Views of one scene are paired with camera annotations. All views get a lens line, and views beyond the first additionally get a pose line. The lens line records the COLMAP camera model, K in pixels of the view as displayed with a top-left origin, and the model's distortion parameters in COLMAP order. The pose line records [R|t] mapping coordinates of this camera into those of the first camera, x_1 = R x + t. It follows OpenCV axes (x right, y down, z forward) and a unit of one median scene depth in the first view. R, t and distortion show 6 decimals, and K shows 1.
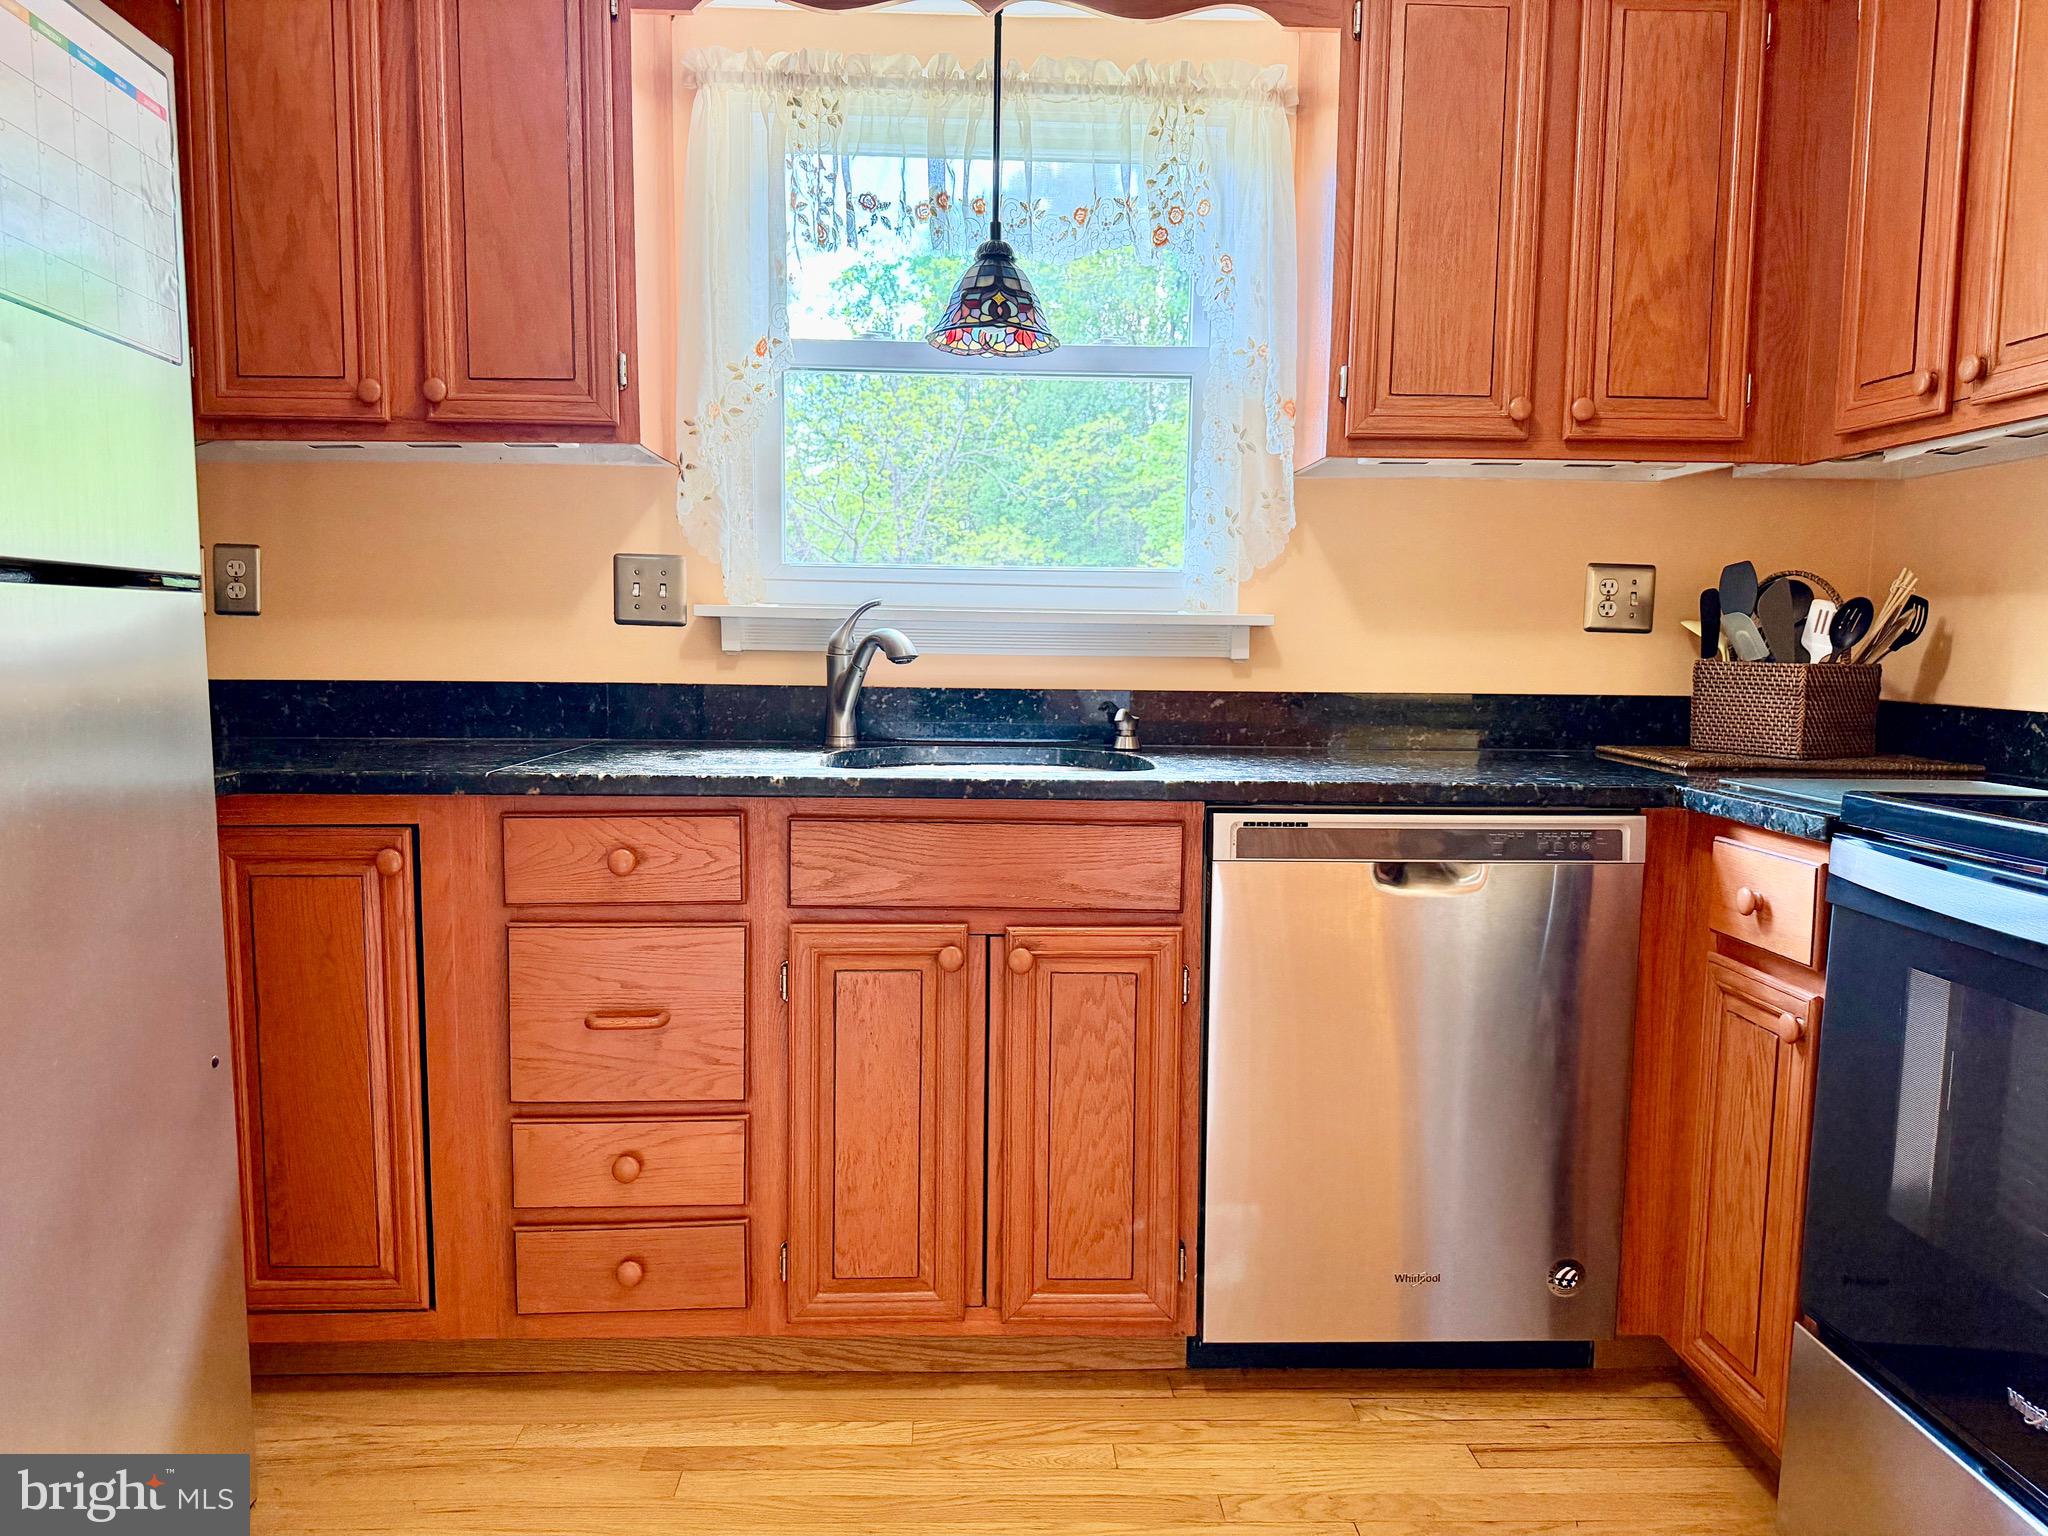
lens RADIAL K [[1407.0, 0, 1067.7], [0, 1407.0, 772.5], [0, 0, 1]] dist [0.055816, -0.113681]
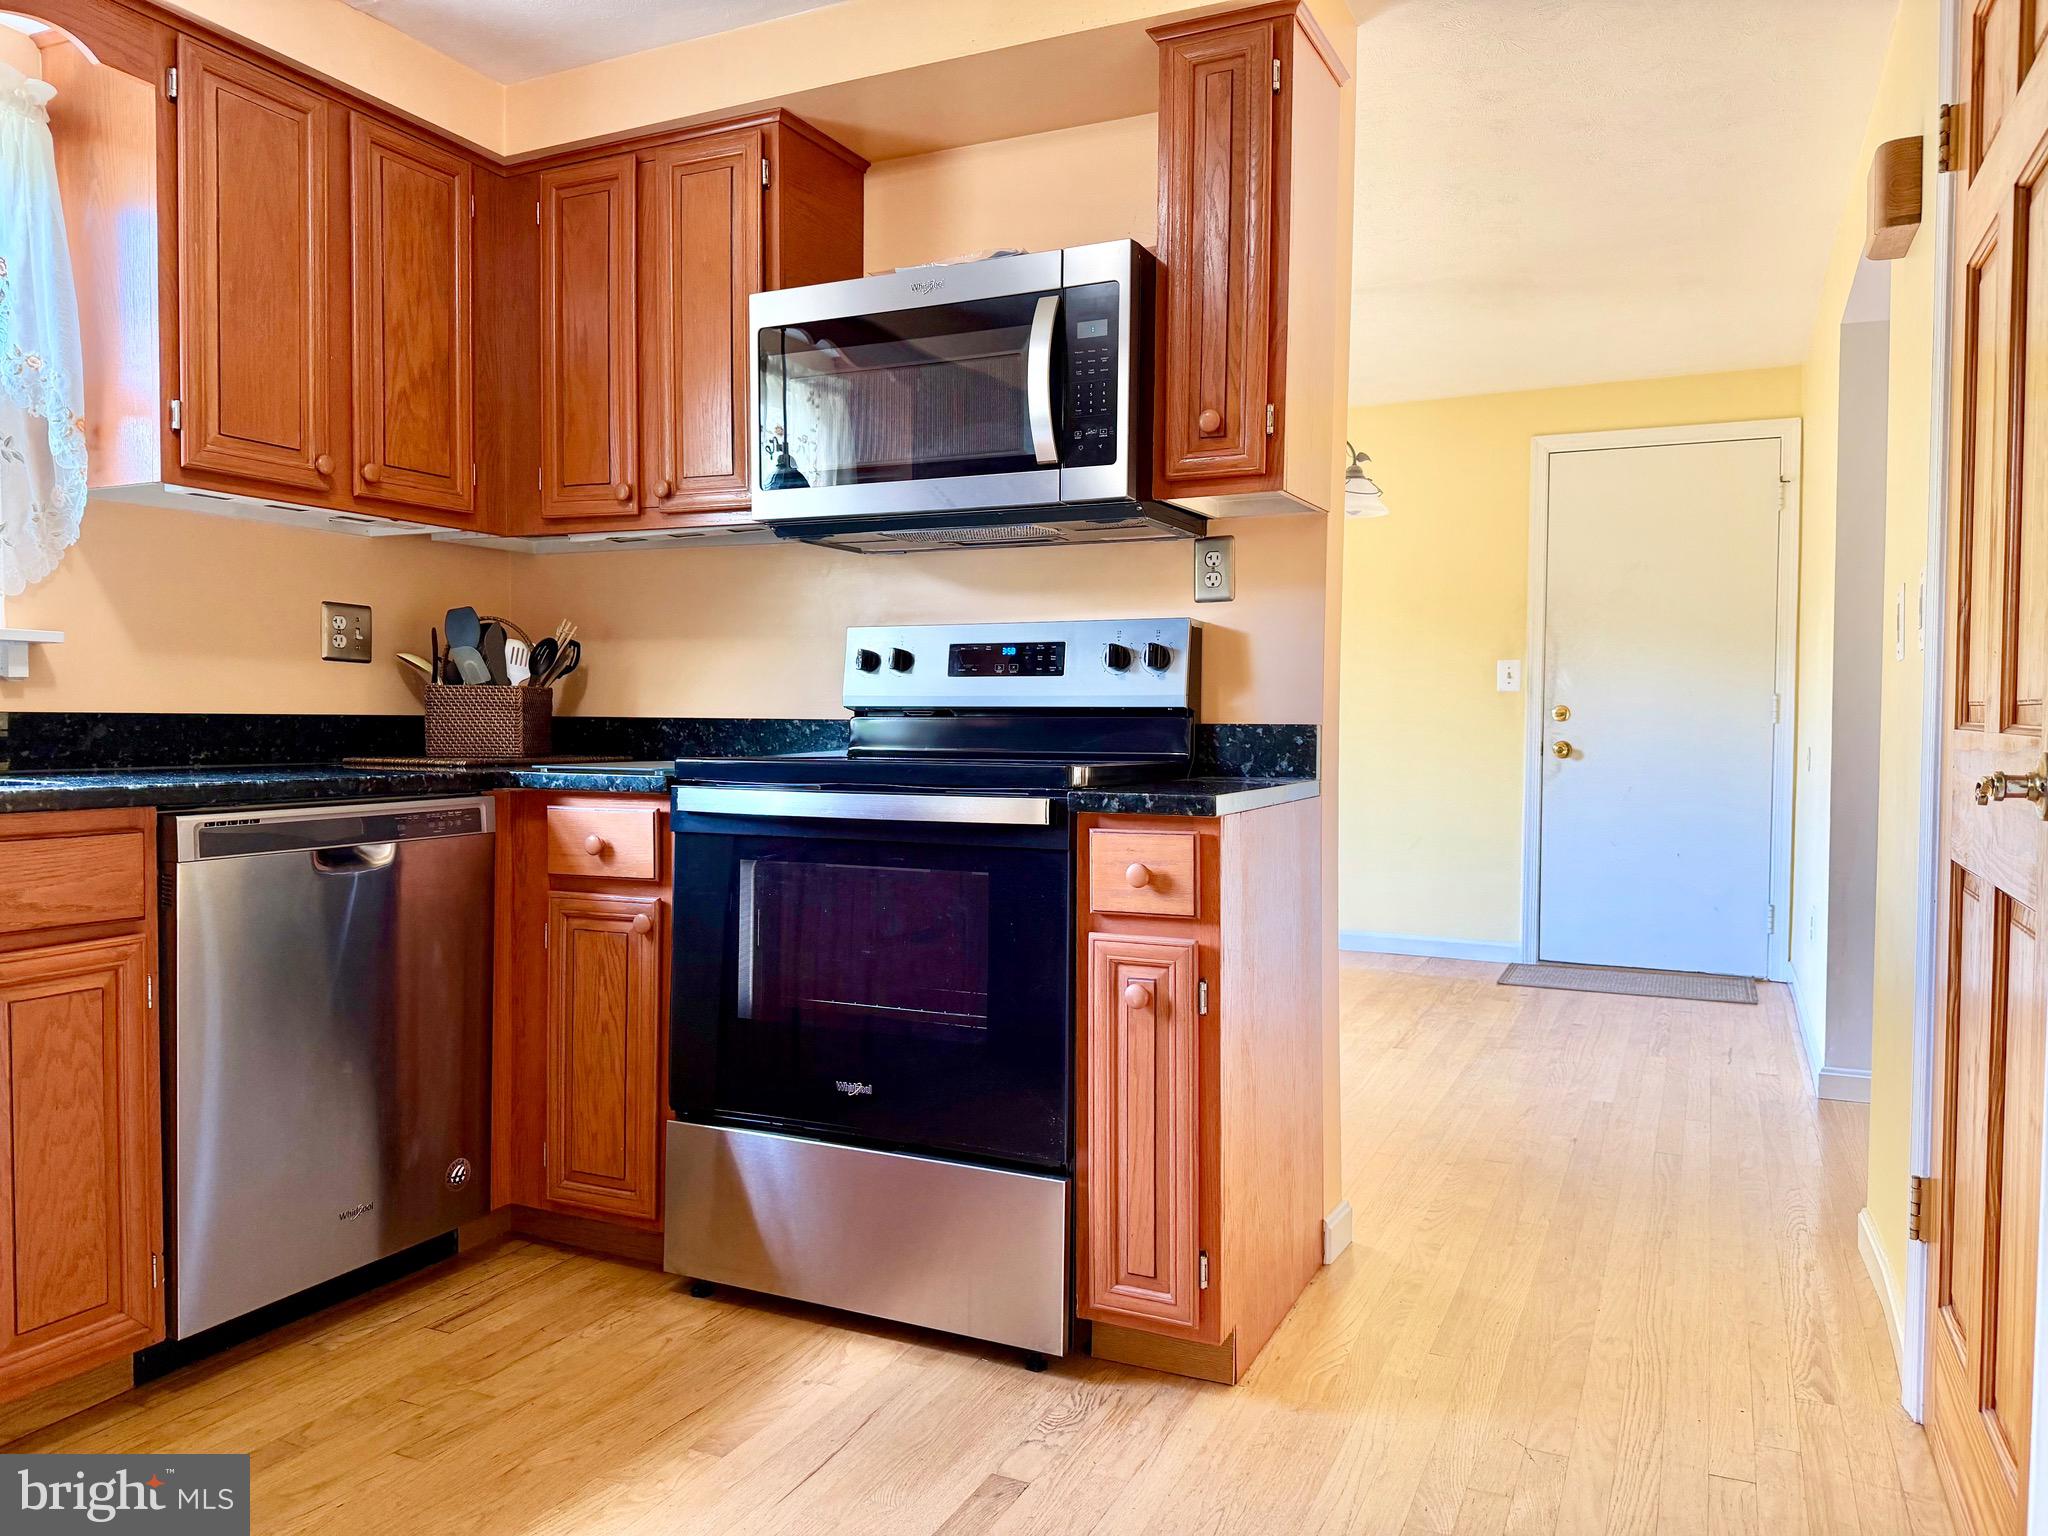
lens RADIAL K [[1433.9, 0, 1014.4], [0, 1433.9, 775.5], [0, 0, 1]] dist [0.038318, -0.051315]
pose [[0.456828, -0.045288, 0.888401, -0.530545], [0.081800, 0.996610, 0.008741, 0.037472], [-0.885786, 0.068679, 0.458985, -0.034644]]
